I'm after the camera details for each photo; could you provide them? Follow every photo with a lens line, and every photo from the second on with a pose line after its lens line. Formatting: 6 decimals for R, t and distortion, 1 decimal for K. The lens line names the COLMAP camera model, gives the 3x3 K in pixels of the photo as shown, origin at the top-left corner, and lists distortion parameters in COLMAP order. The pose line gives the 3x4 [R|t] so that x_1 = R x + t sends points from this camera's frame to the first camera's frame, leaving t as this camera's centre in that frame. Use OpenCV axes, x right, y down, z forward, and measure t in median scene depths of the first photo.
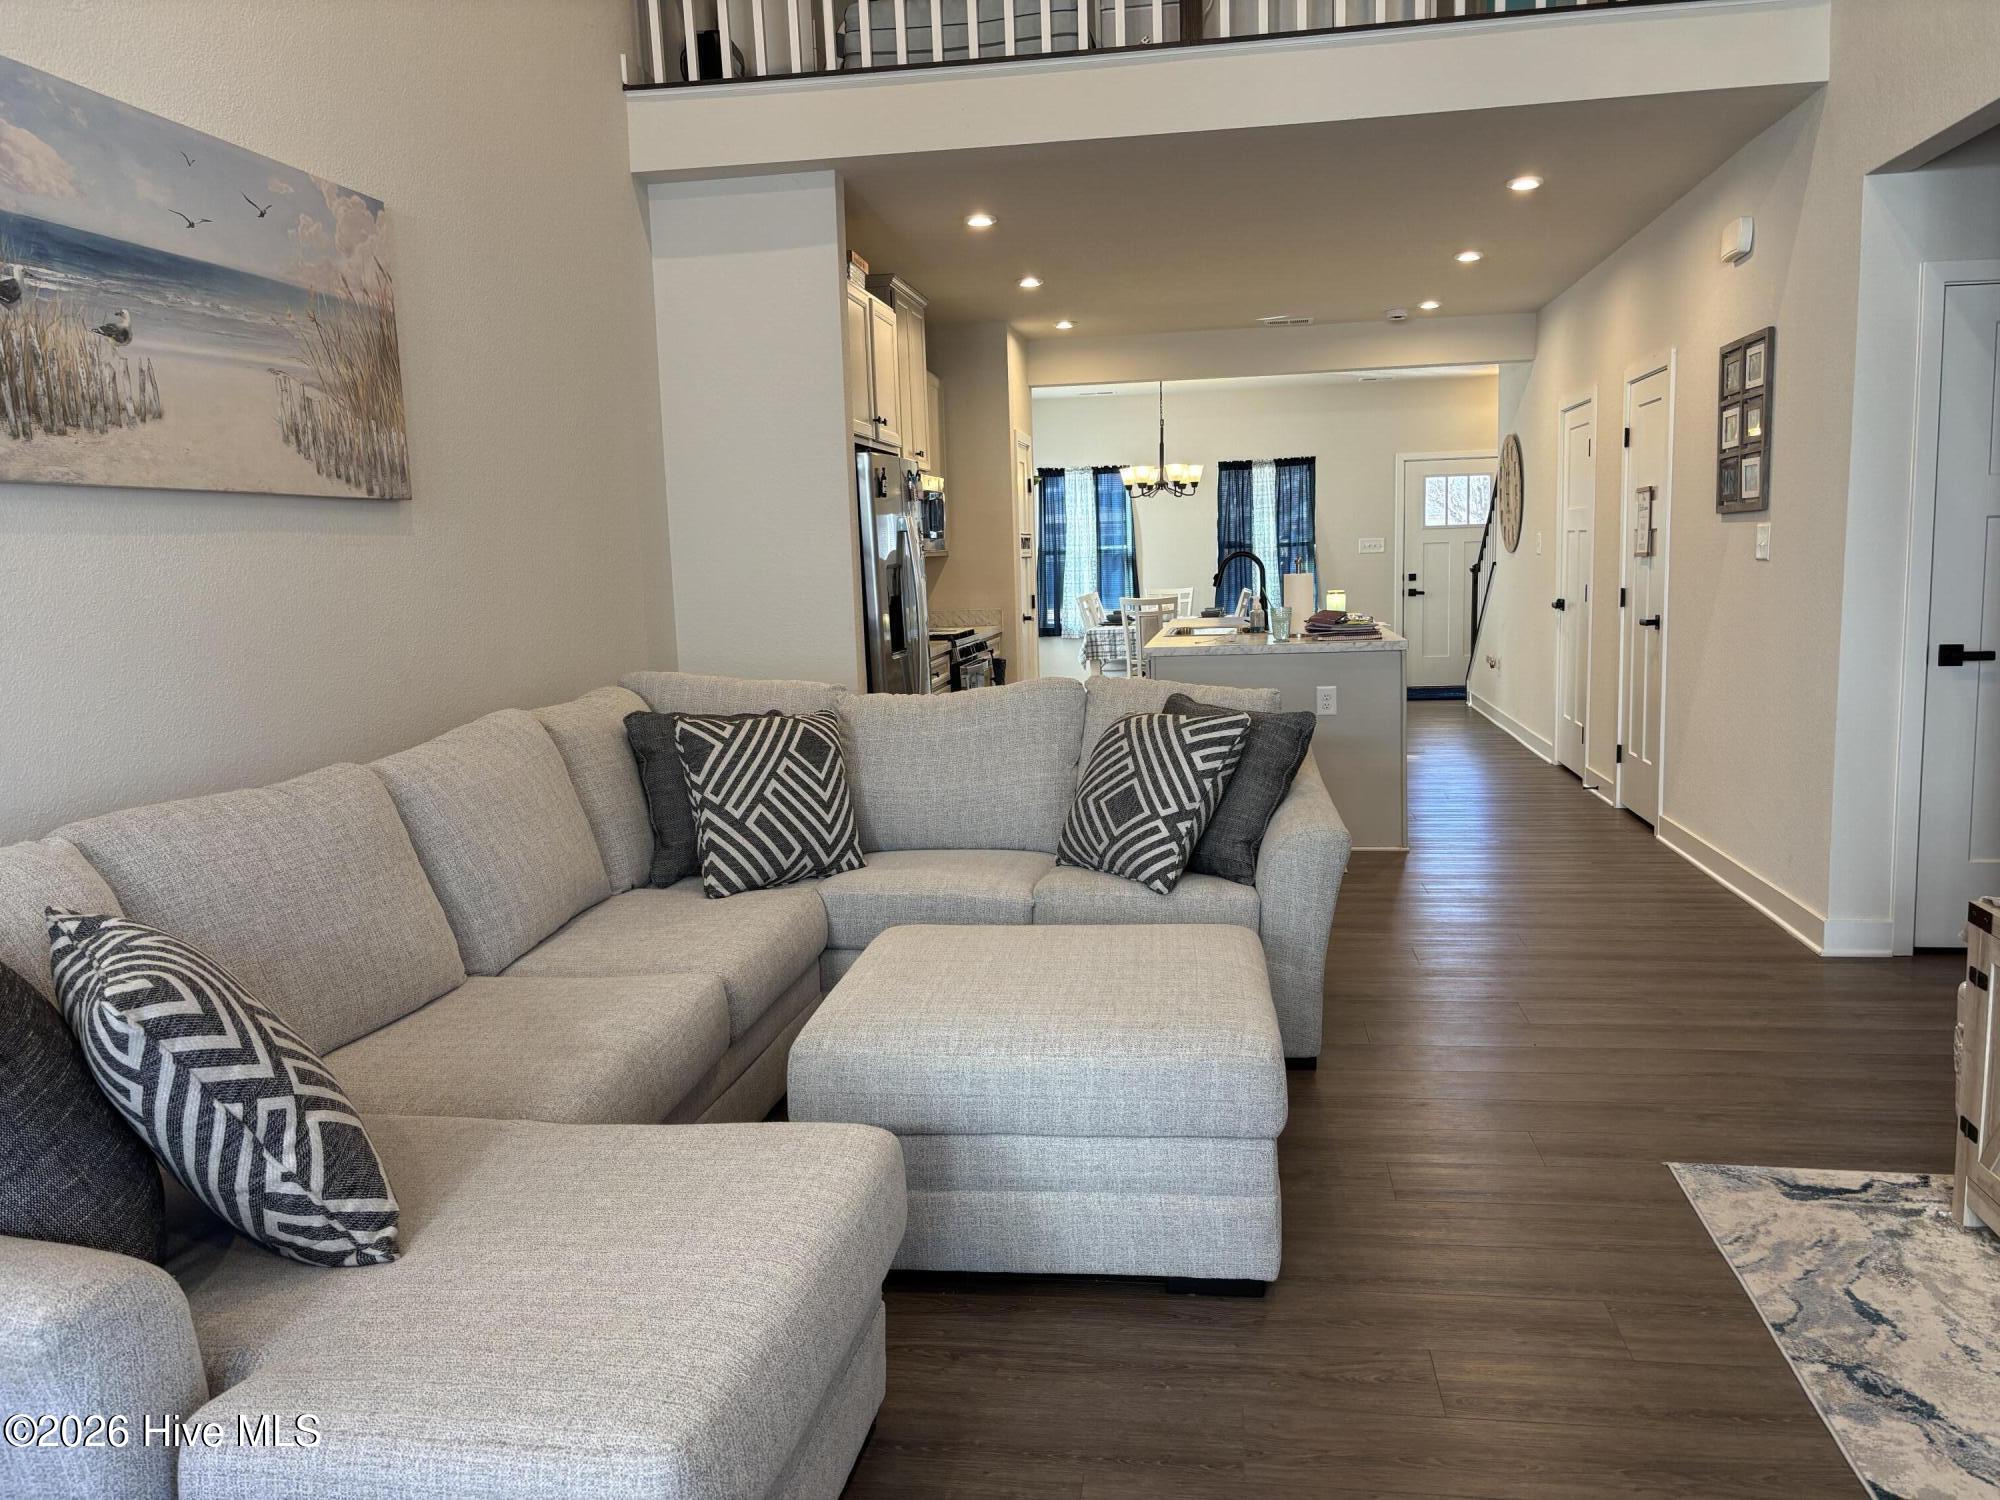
lens RADIAL K [[1511.3, 0, 1004.5], [0, 1511.3, 779.5], [0, 0, 1]] dist [0.093319, -0.241153]
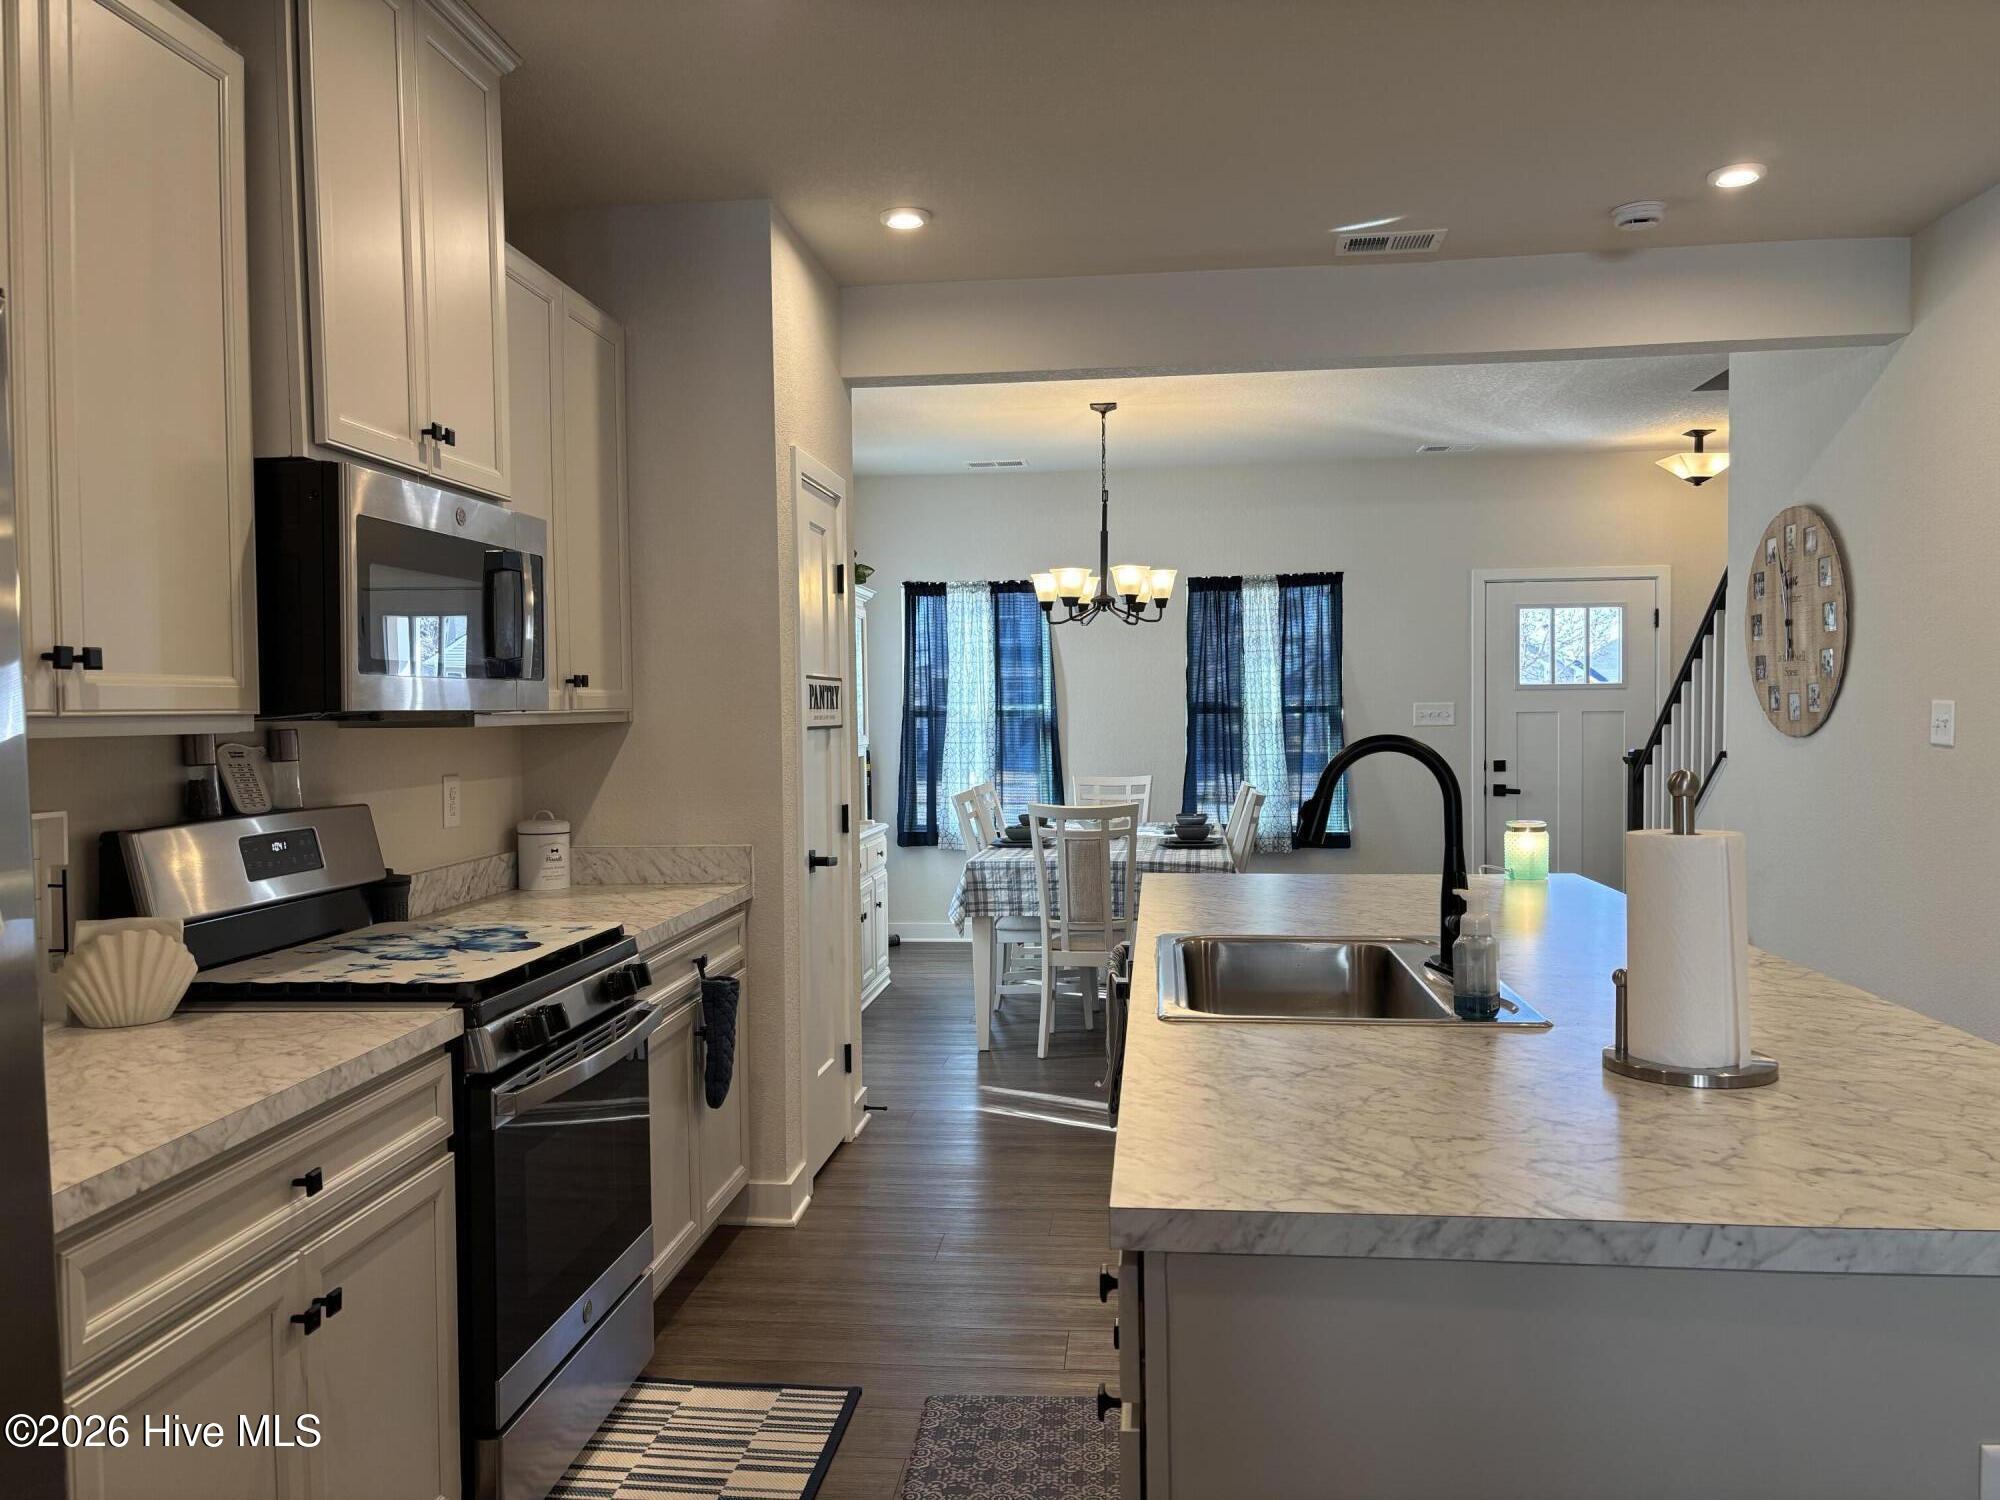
lens RADIAL K [[1494.3, 0, 999.7], [0, 1494.3, 763.4], [0, 0, 1]] dist [0.014684, 0.008333]
pose [[0.998598, 0.017314, 0.050025, 0.033821], [-0.011612, 0.993628, -0.112111, -0.063823], [-0.051647, 0.111372, 0.992436, 0.407862]]
